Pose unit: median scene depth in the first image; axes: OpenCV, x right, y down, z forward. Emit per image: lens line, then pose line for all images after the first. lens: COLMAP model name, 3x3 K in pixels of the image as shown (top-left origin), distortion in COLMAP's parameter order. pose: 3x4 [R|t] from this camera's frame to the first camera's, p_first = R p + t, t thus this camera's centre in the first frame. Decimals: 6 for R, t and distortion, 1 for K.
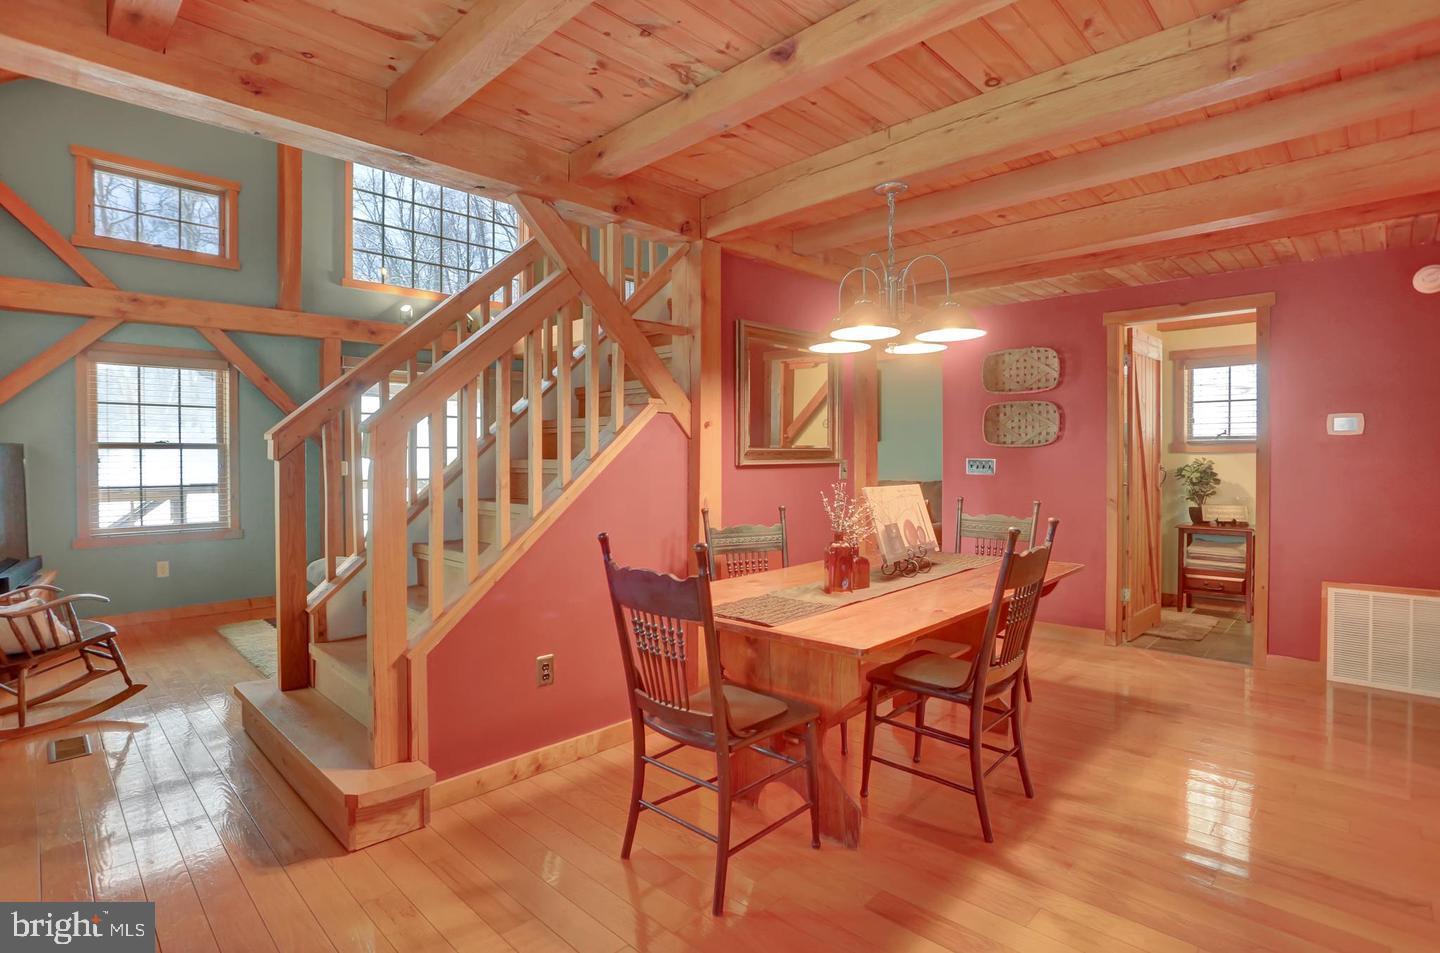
lens RADIAL K [[718.0, 0, 716.8], [0, 718.0, 465.9], [0, 0, 1]] dist [-0.078184, 0.030871]
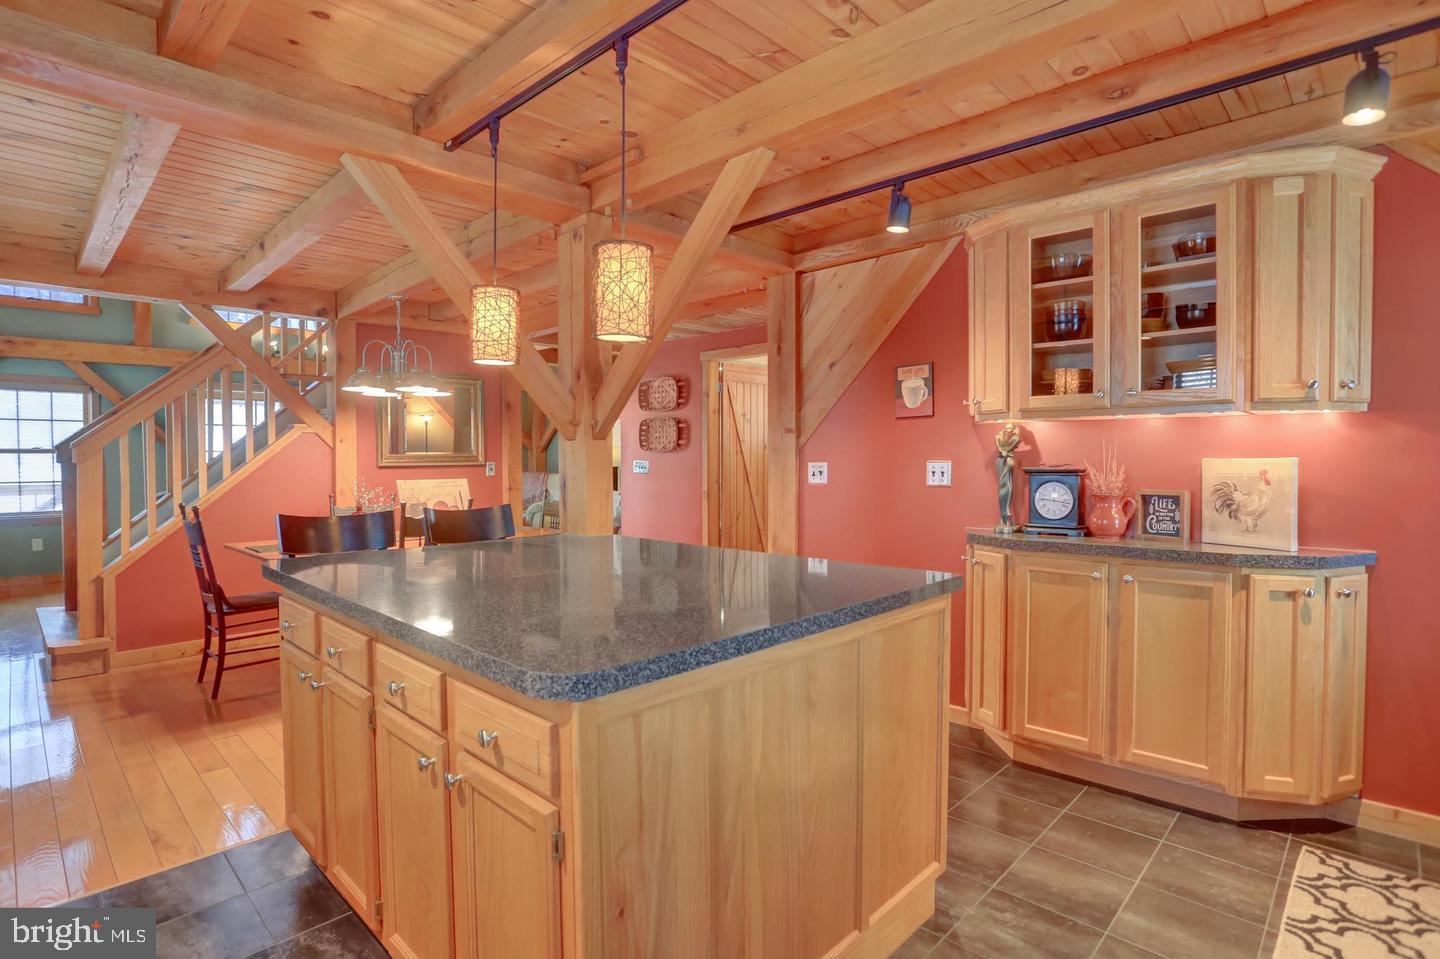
lens RADIAL K [[721.4, 0, 711.2], [0, 721.4, 480.5], [0, 0, 1]] dist [-0.081330, 0.039952]
pose [[0.999993, -0.000154, 0.003640, 0.512846], [0.000075, 0.999763, 0.021788, -0.002203], [-0.003643, -0.021787, 0.999756, -0.345849]]
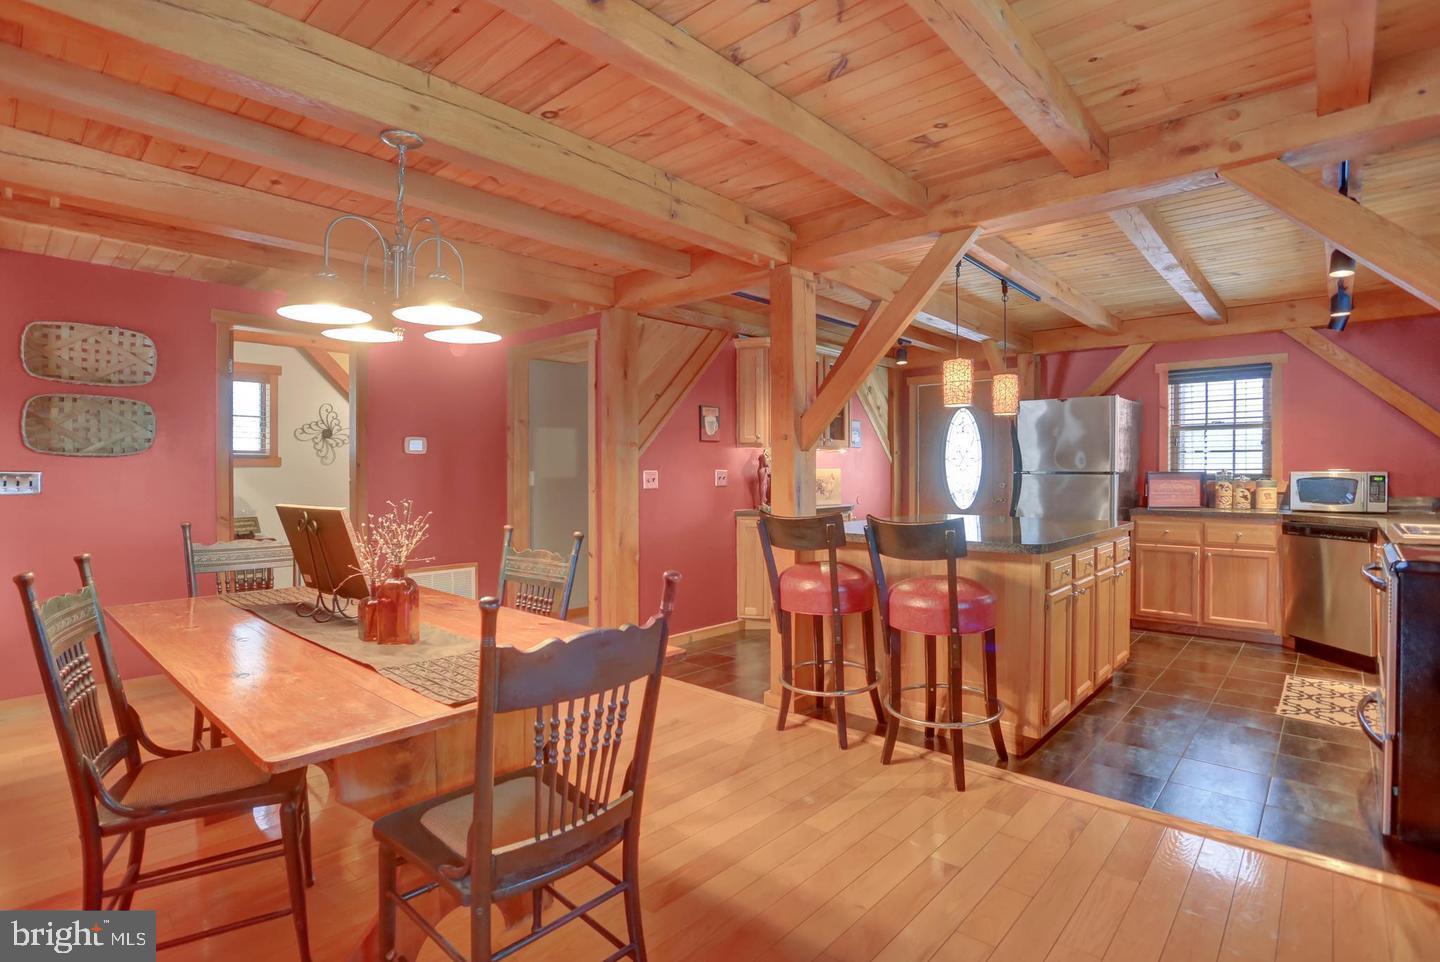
lens RADIAL K [[703.3, 0, 719.0], [0, 703.3, 477.9], [0, 0, 1]] dist [-0.061920, 0.026729]
pose [[-0.032310, -0.001304, 0.999477, -0.312037], [0.013598, 0.999906, 0.001744, 0.003814], [-0.999385, 0.013647, -0.032289, 0.362983]]
